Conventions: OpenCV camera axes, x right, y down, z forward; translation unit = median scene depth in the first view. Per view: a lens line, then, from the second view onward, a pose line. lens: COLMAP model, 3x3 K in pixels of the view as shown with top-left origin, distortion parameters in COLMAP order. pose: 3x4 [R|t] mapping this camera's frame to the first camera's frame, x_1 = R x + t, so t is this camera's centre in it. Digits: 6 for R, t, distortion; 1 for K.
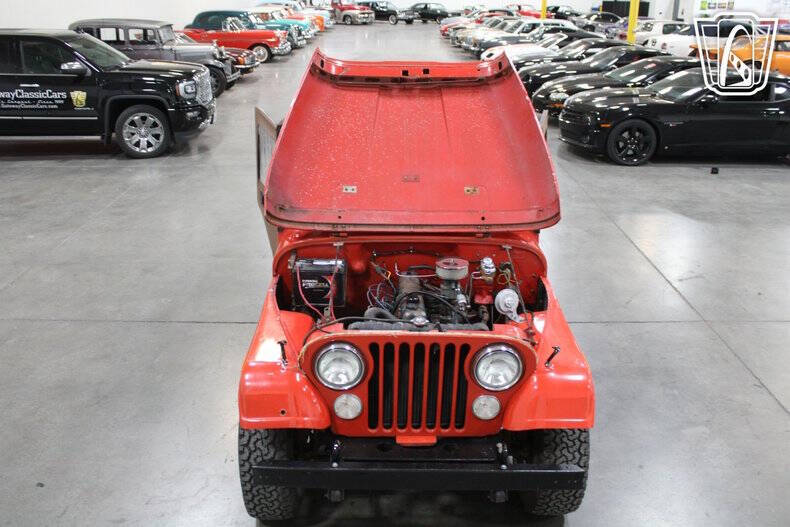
lens RADIAL K [[707.4, 0, 399.7], [0, 707.4, 262.4], [0, 0, 1]] dist [-0.148743, 0.147286]
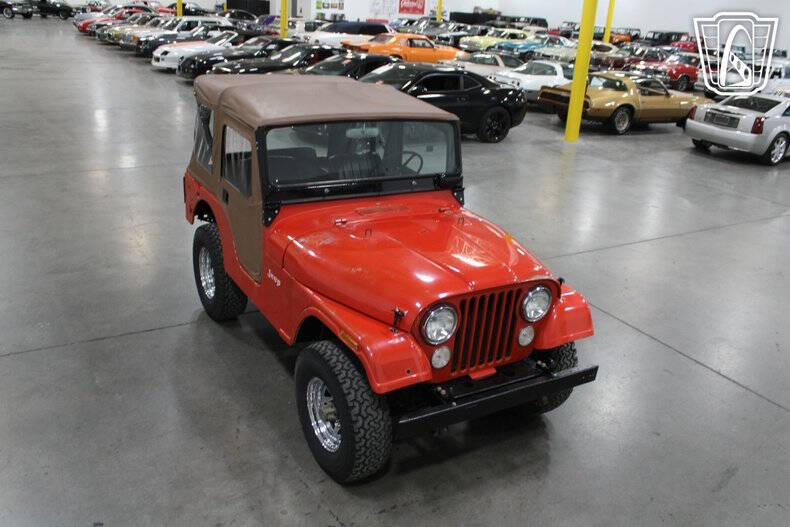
lens RADIAL K [[678.0, 0, 397.6], [0, 678.0, 264.4], [0, 0, 1]] dist [-0.161150, 0.154282]
pose [[0.858664, -0.140592, 0.492879, -0.199662], [0.129088, 0.989965, 0.057494, -0.008291], [-0.496016, 0.014257, 0.868196, 0.008720]]
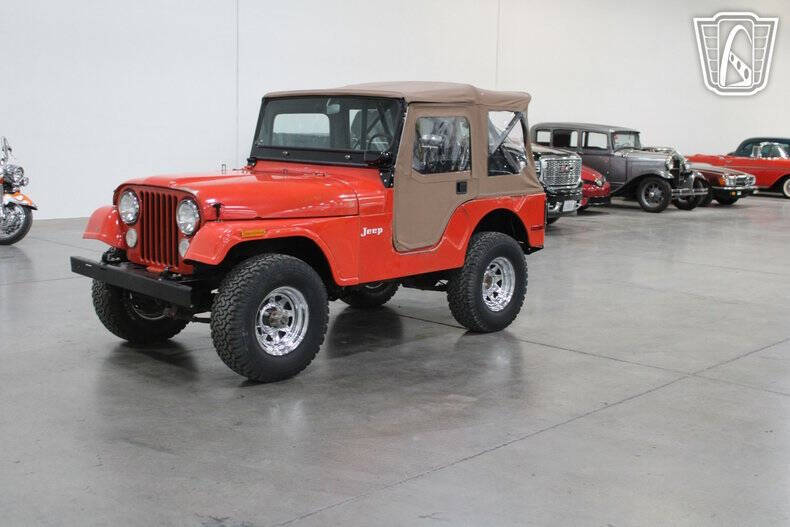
lens RADIAL K [[928.7, 0, 395.0], [0, 928.7, 263.5], [0, 0, 1]] dist [-0.062024, 0.000594]
pose [[0.714398, 0.107403, -0.691448, 0.493382], [-0.273001, 0.952623, -0.134091, 0.107071], [0.644288, 0.284560, 0.709873, -0.005754]]
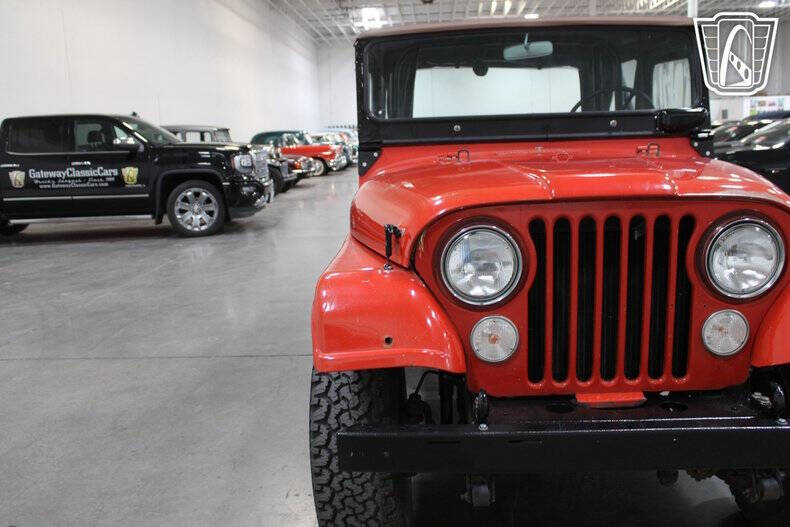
lens RADIAL K [[707.4, 0, 399.7], [0, 707.4, 262.4], [0, 0, 1]] dist [-0.148743, 0.147286]
pose [[0.996411, -0.042150, -0.073404, -0.031255], [0.027392, 0.981104, -0.191531, 0.073873], [0.080090, 0.188833, 0.978738, 0.115730]]
